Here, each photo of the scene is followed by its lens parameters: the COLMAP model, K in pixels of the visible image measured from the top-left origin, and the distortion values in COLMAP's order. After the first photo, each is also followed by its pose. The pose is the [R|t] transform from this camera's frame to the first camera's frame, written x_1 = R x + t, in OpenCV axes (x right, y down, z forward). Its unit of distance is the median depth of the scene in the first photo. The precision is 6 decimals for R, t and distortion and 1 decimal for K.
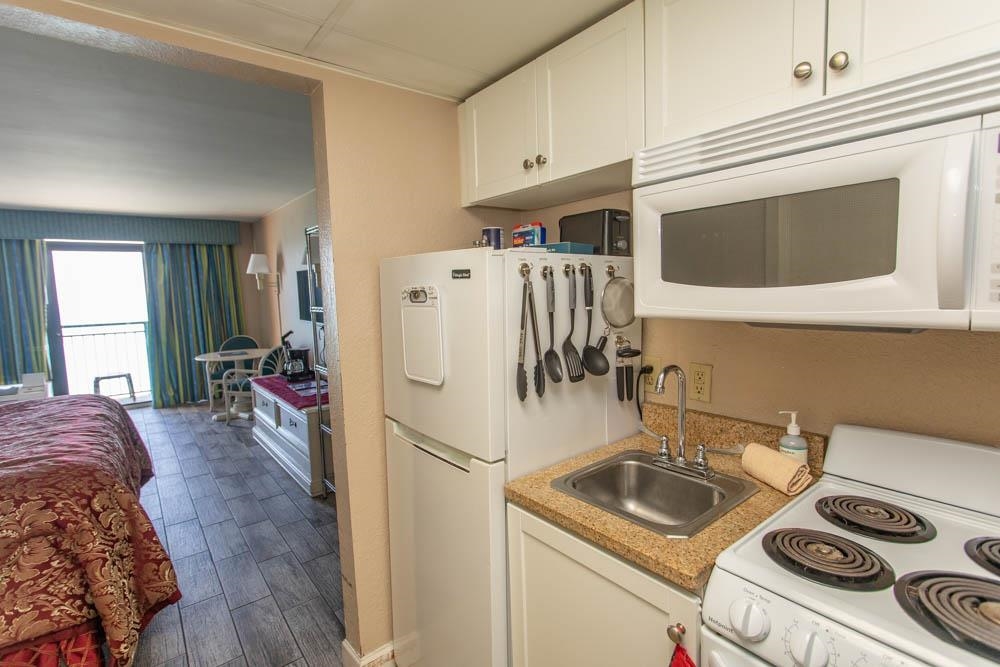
lens RADIAL K [[472.4, 0, 498.3], [0, 472.4, 328.8], [0, 0, 1]] dist [0.001910, 0.000874]
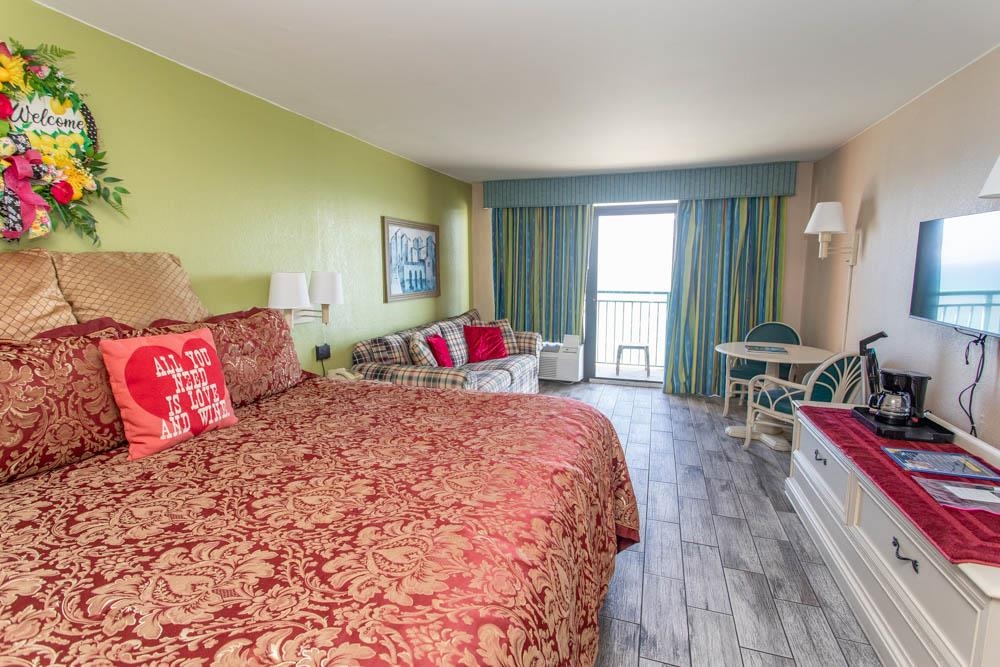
lens RADIAL K [[472.4, 0, 497.7], [0, 472.4, 328.8], [0, 0, 1]] dist [0.001910, 0.000874]
pose [[0.540786, 0.139566, -0.829501, -0.201489], [-0.089847, 0.990082, 0.108009, -0.017373], [0.836348, 0.016119, 0.547962, 0.286109]]
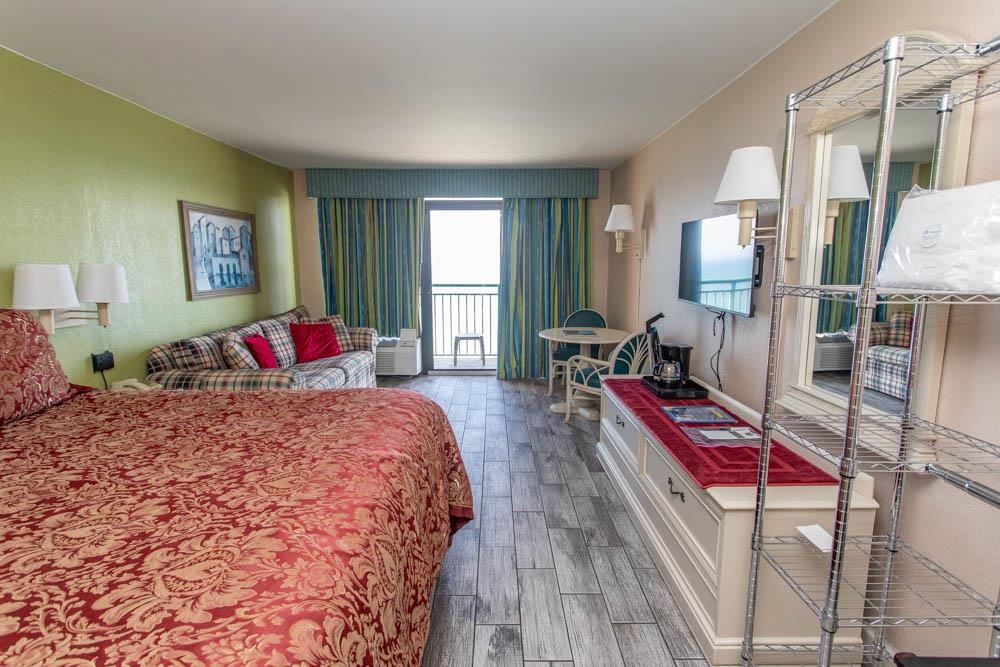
lens RADIAL K [[472.4, 0, 497.1], [0, 472.4, 329.6], [0, 0, 1]] dist [0.001910, 0.000874]
pose [[0.785775, 0.117639, -0.607223, -0.190598], [-0.078608, 0.992779, 0.090612, -0.014128], [0.613497, -0.023469, 0.789348, 0.291812]]
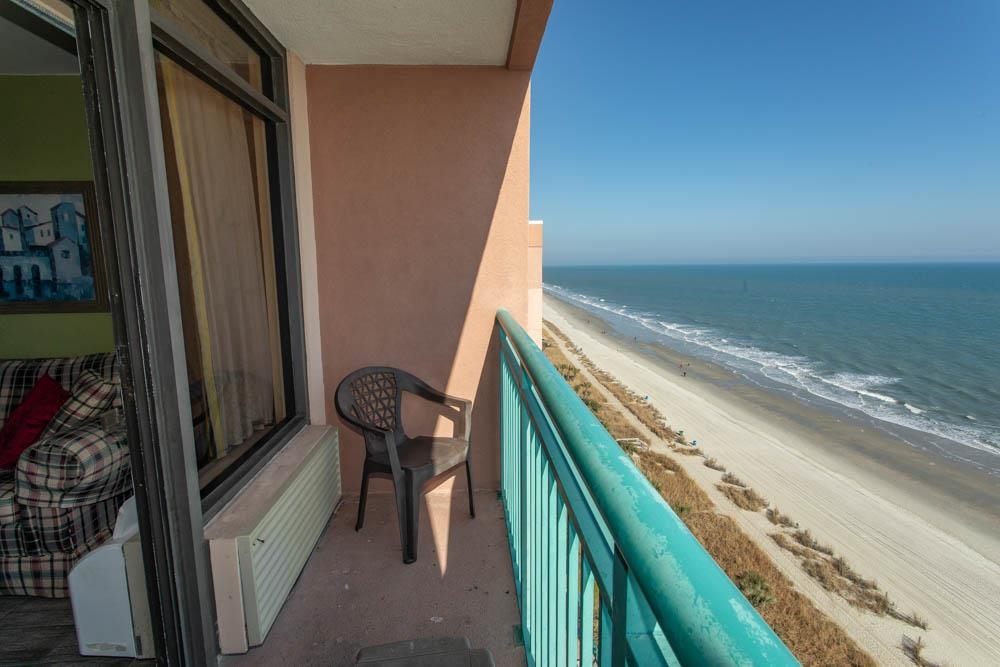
lens RADIAL K [[472.4, 0, 502.0], [0, 472.4, 329.8], [0, 0, 1]] dist [0.001910, 0.000874]
pose [[-0.572907, 0.154142, -0.804995, -0.875407], [-0.043708, 0.975013, 0.217804, -0.080797], [0.818454, 0.159967, -0.551855, 1.325769]]
